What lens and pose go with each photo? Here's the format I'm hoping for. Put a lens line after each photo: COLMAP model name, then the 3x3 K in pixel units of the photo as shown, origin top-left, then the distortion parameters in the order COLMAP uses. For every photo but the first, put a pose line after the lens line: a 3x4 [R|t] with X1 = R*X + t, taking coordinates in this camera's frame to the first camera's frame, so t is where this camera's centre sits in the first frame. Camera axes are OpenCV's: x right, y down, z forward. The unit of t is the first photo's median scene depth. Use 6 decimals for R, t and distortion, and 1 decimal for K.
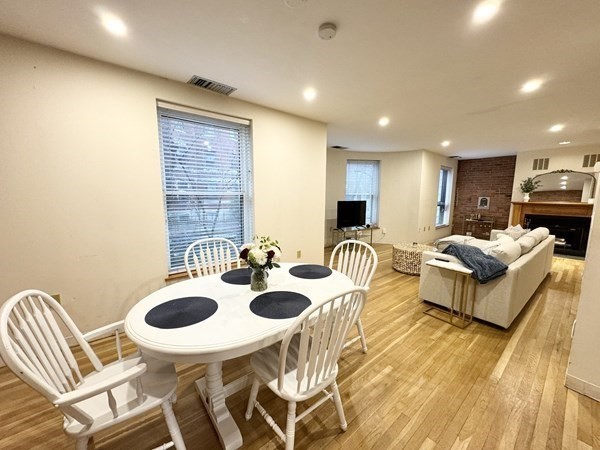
lens RADIAL K [[239.5, 0, 300.0], [0, 239.5, 225.0], [0, 0, 1]] dist [-0.000874, -0.000239]
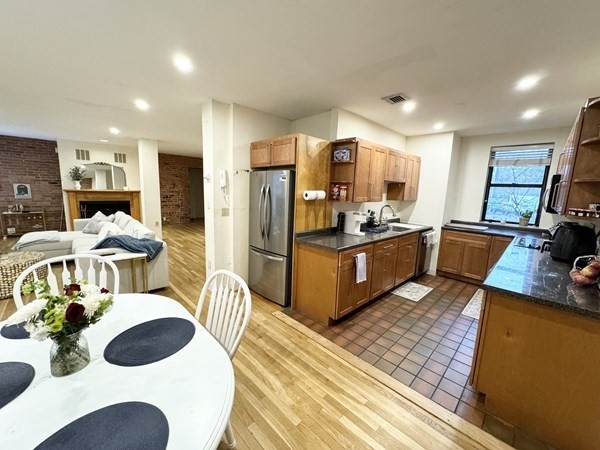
lens RADIAL K [[239.5, 0, 300.0], [0, 239.5, 225.0], [0, 0, 1]] dist [-0.000874, -0.000239]
pose [[-0.088772, -0.162388, 0.982726, -0.191746], [0.093923, 0.980860, 0.170564, -0.030346], [-0.991614, 0.107442, -0.071821, 0.119944]]
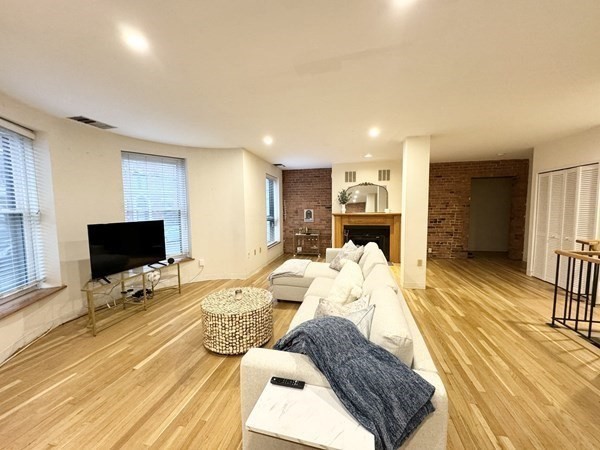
lens RADIAL K [[239.5, 0, 300.0], [0, 239.5, 225.0], [0, 0, 1]] dist [-0.000874, -0.000239]
pose [[0.792460, -0.062258, 0.606738, 0.177470], [0.097072, 0.994971, -0.024690, -0.038954], [-0.602149, 0.078463, 0.794518, 0.300491]]
